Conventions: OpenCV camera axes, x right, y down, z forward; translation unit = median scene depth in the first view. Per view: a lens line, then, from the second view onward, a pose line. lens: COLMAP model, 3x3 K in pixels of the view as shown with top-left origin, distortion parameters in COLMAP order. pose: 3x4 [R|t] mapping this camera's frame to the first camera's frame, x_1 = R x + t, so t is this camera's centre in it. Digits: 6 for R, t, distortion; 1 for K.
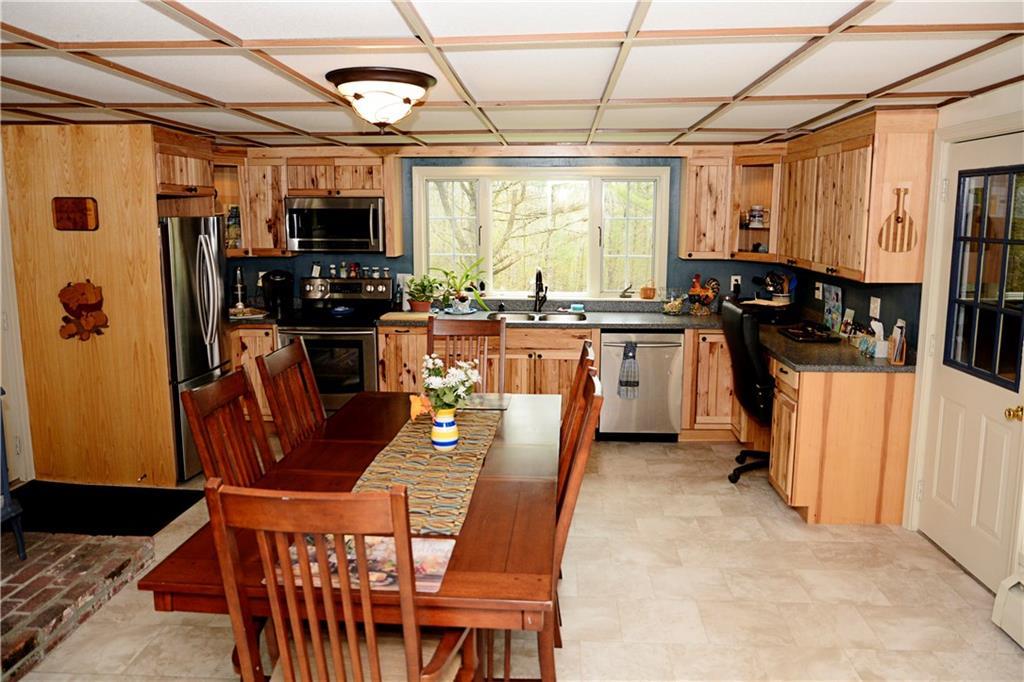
lens RADIAL K [[726.2, 0, 506.3], [0, 726.2, 341.6], [0, 0, 1]] dist [-0.028394, 0.006744]
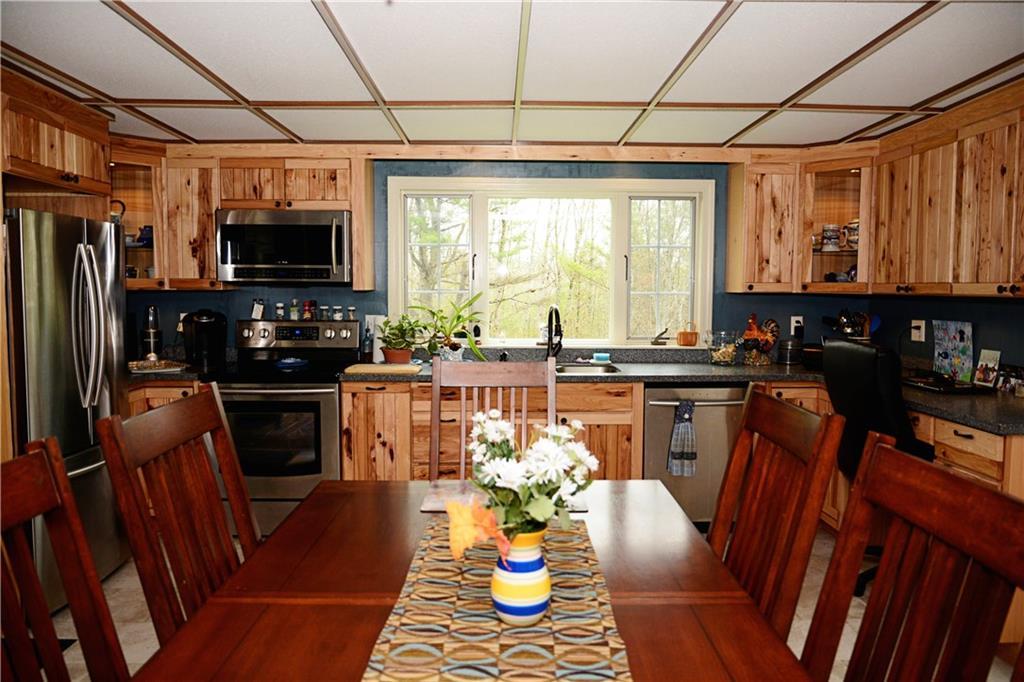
lens RADIAL K [[726.2, 0, 517.8], [0, 726.2, 340.4], [0, 0, 1]] dist [-0.028394, 0.006744]
pose [[0.996684, -0.004272, 0.081256, -0.058309], [0.011979, 0.995443, -0.094598, 0.008065], [-0.080481, 0.095258, 0.992194, 0.253446]]
